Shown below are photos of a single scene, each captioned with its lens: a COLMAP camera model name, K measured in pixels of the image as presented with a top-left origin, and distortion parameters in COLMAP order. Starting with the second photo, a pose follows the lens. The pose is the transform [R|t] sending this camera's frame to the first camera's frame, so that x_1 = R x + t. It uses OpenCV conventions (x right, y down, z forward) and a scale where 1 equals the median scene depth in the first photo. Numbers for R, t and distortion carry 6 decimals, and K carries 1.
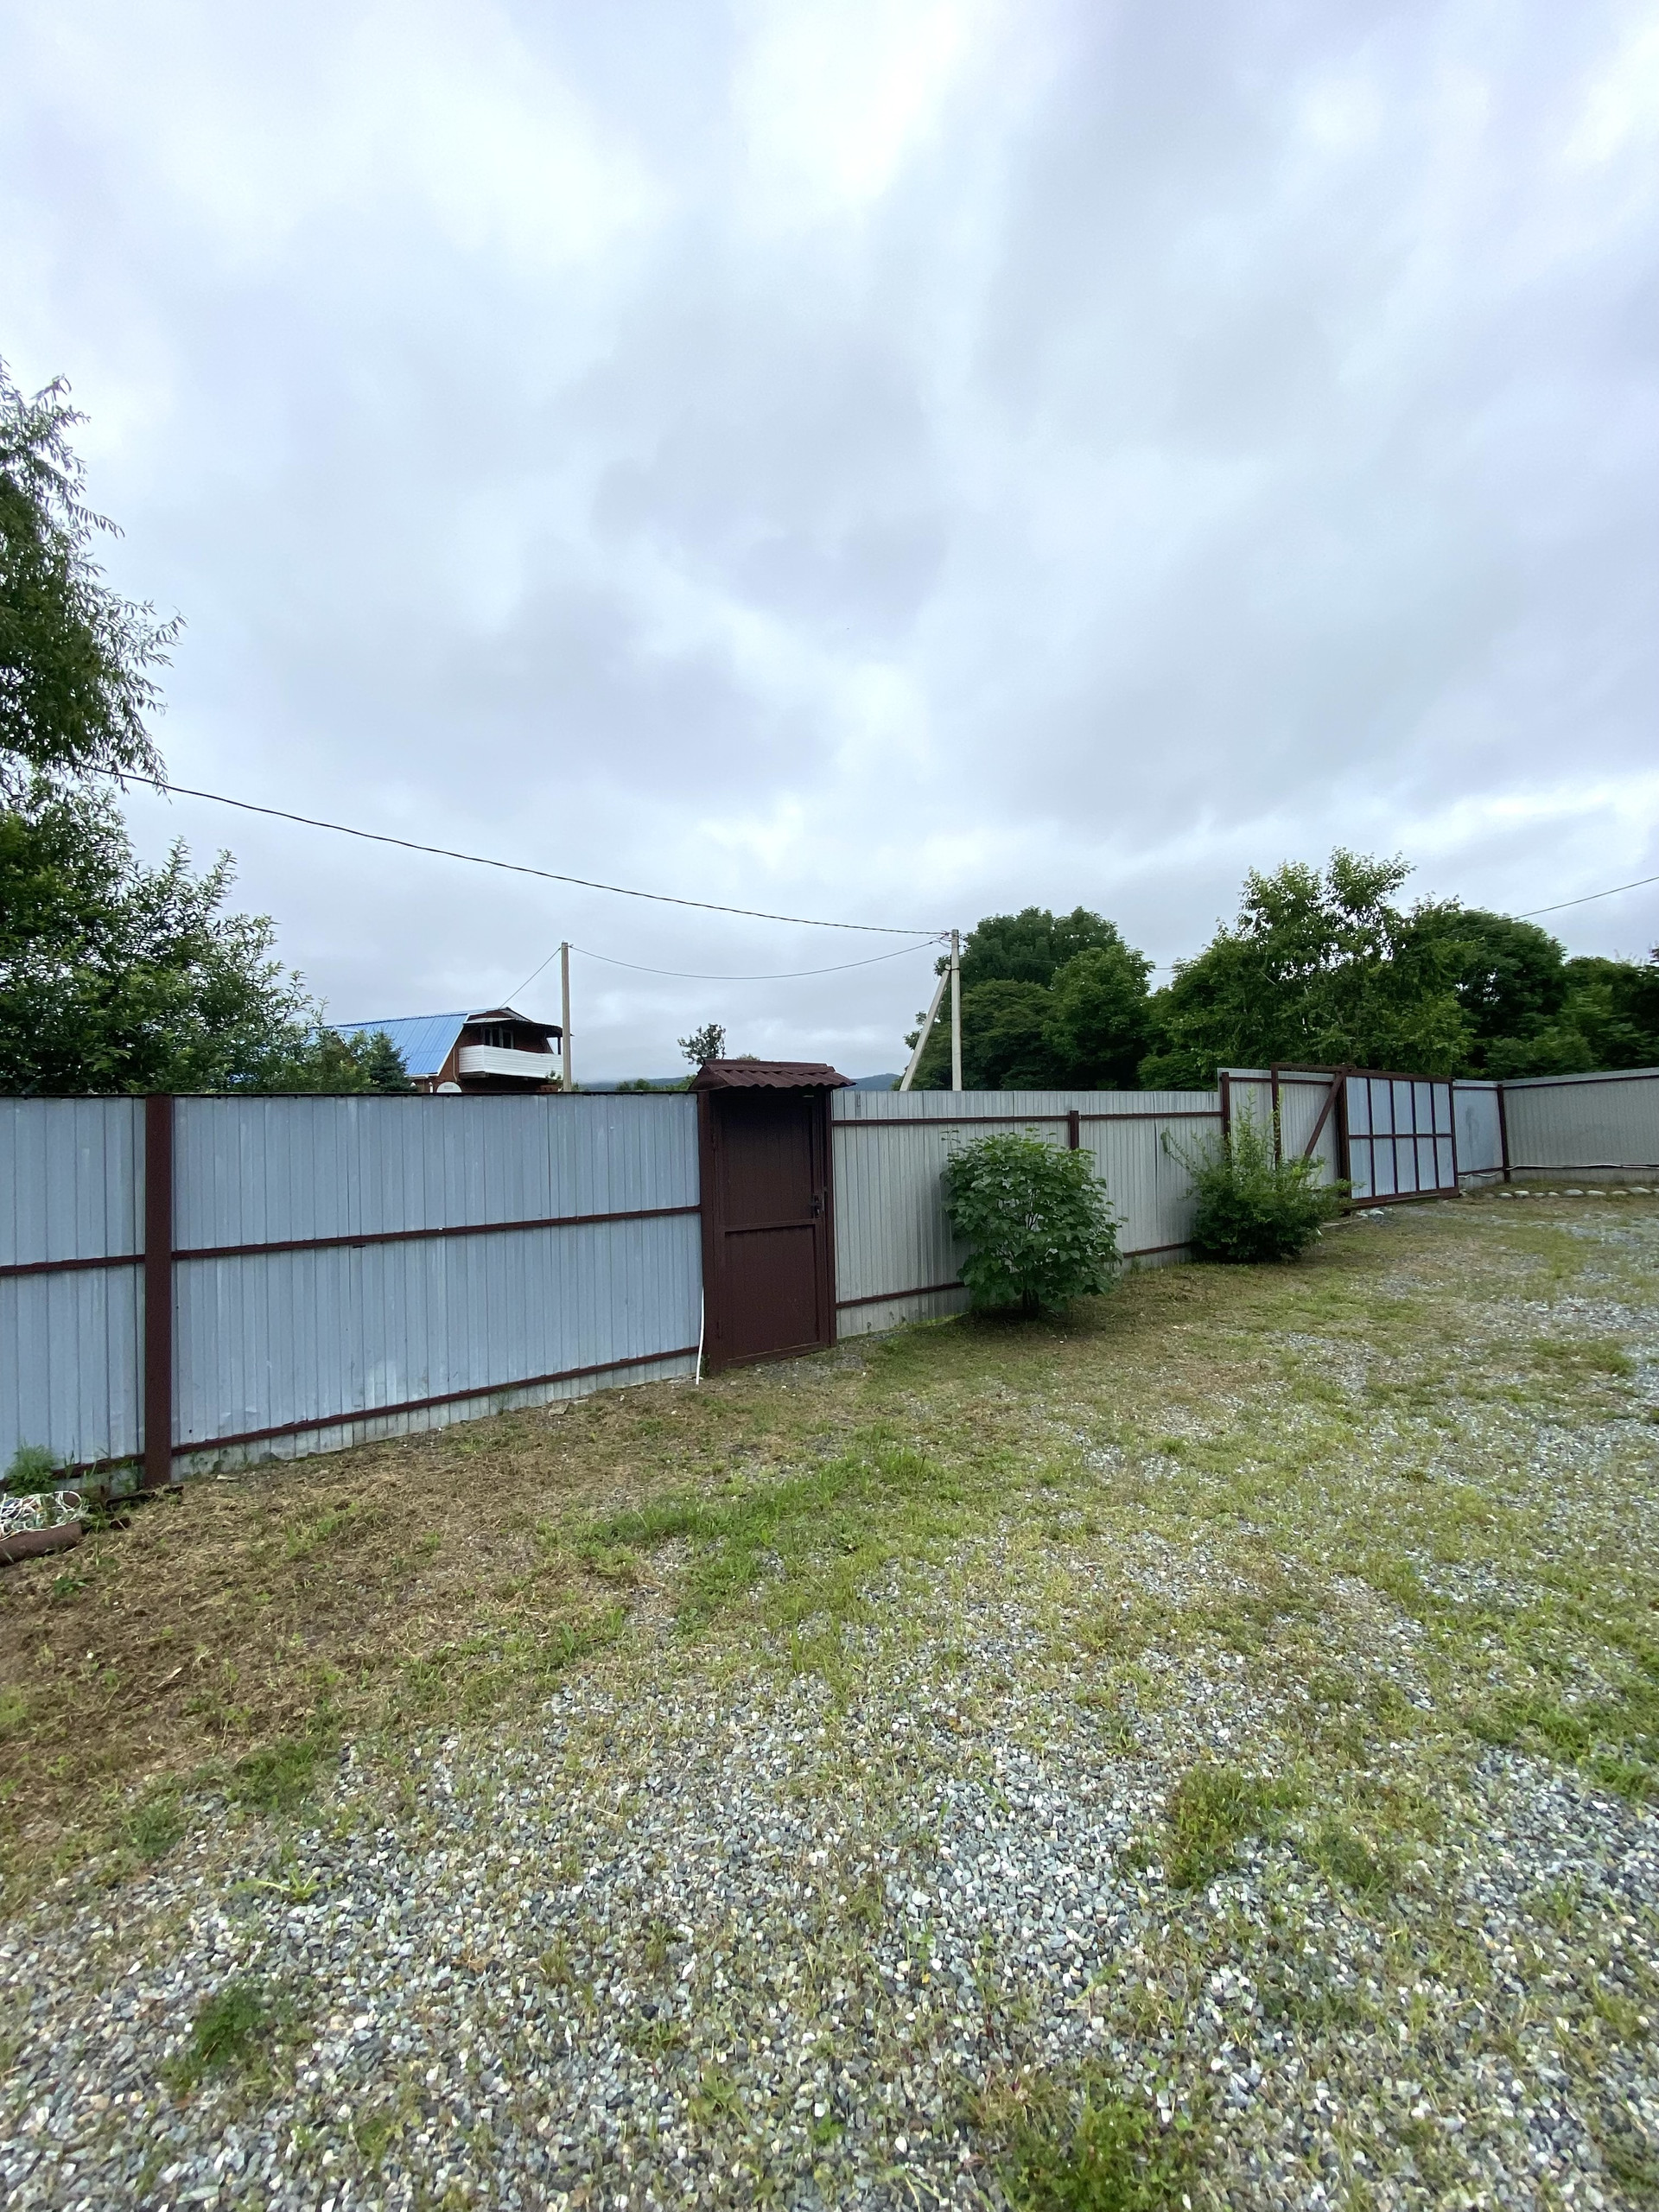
lens RADIAL K [[892.9, 0, 832.8], [0, 892.9, 1107.6], [0, 0, 1]] dist [0.018584, -0.019408]
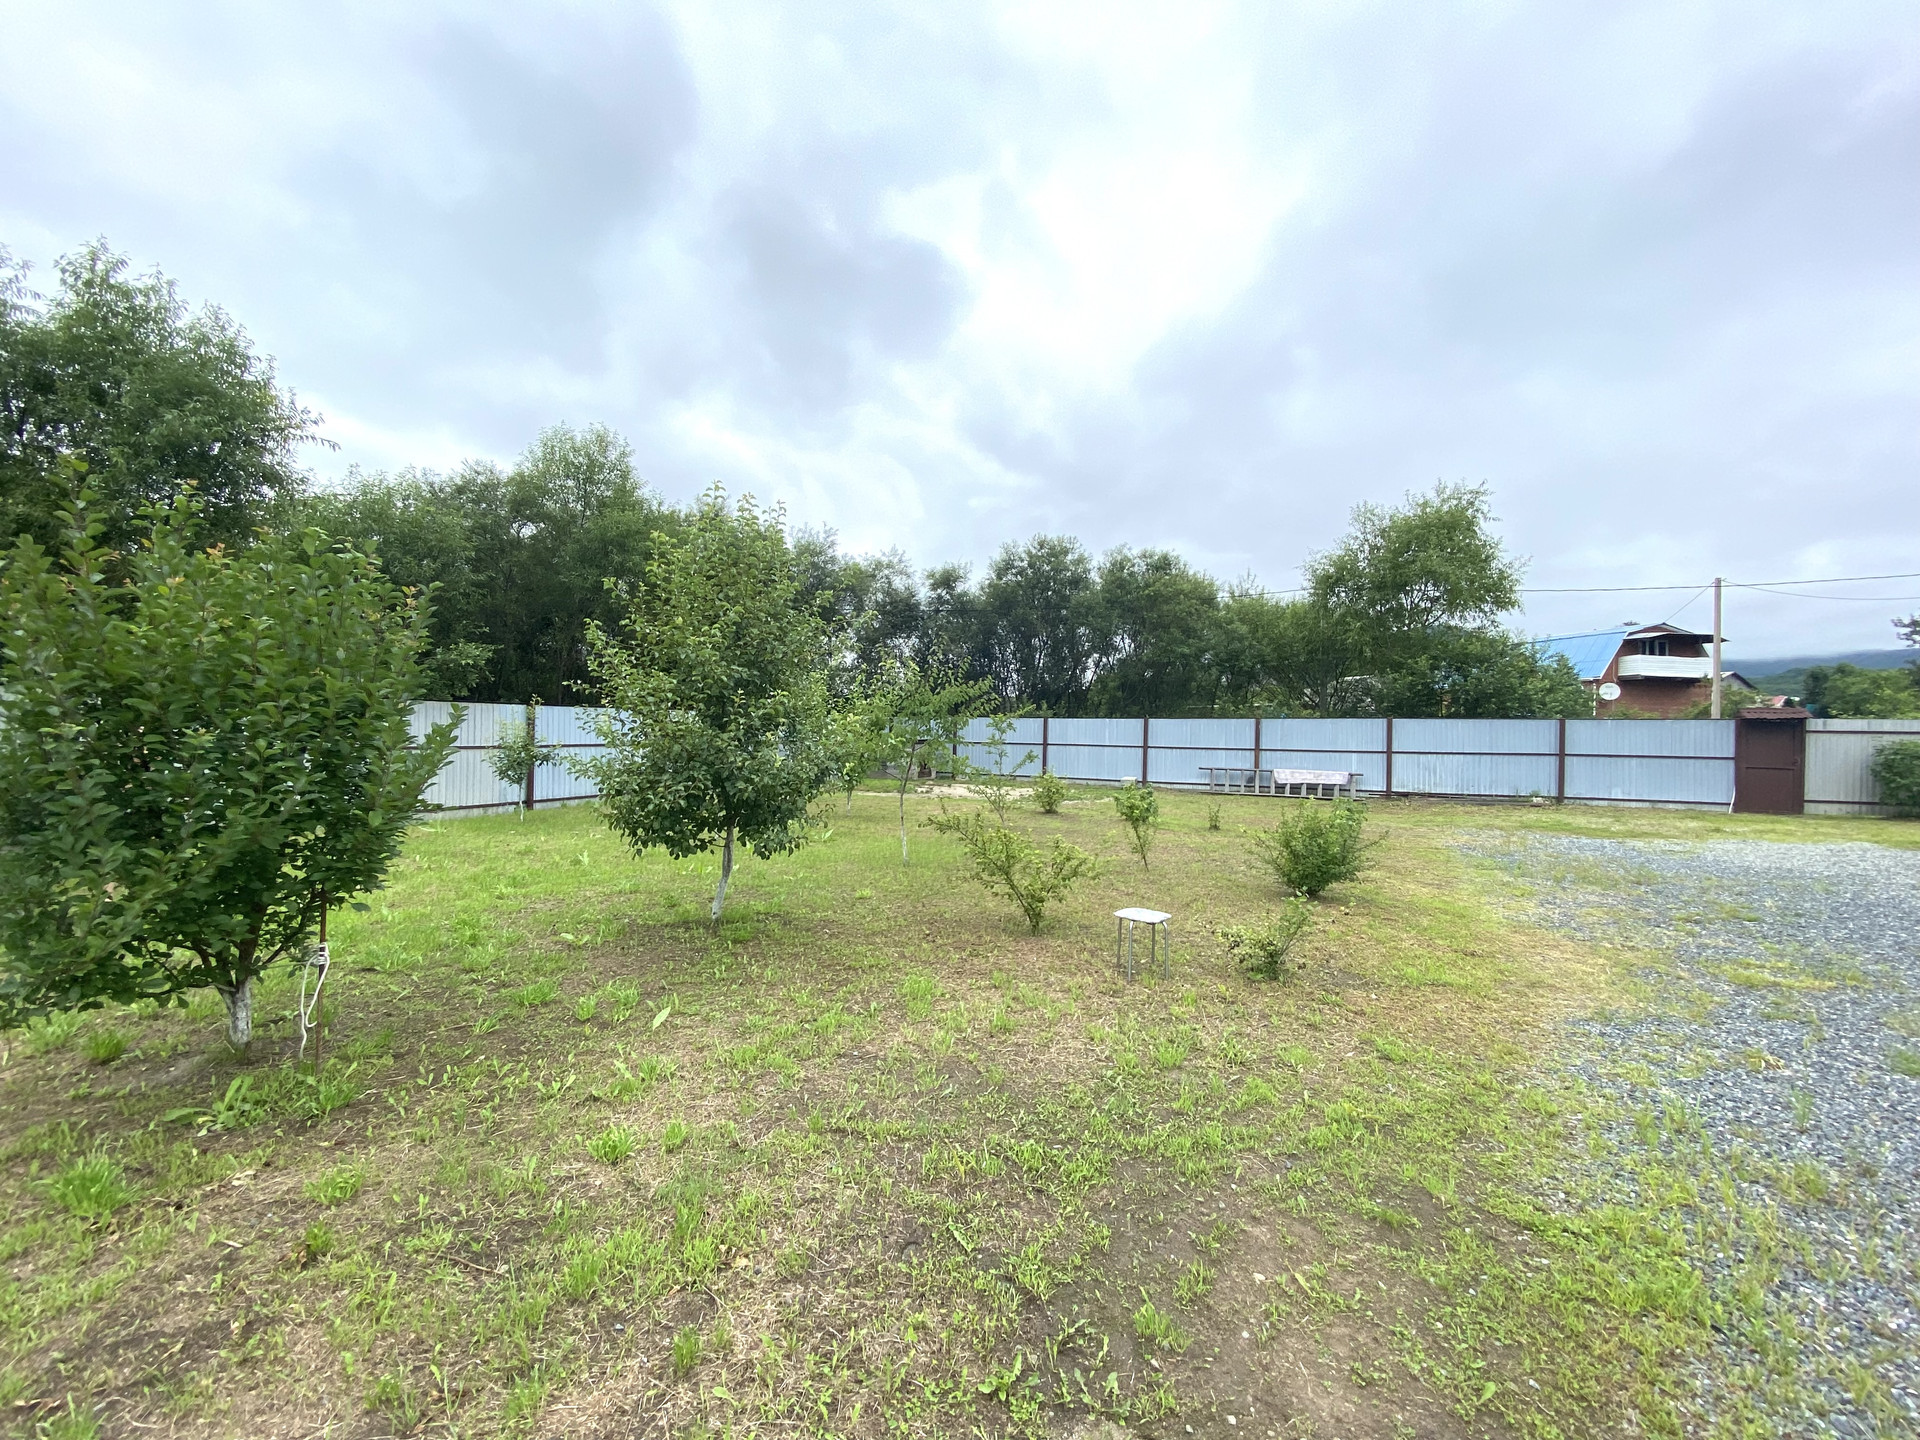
lens RADIAL K [[775.0, 0, 953.3], [0, 775.0, 717.7], [0, 0, 1]] dist [0.018584, -0.019408]
pose [[0.463179, 0.034679, -0.885586, 0.850254], [0.001298, 0.999207, 0.039807, -0.118956], [0.886264, -0.019587, 0.462766, -2.308597]]
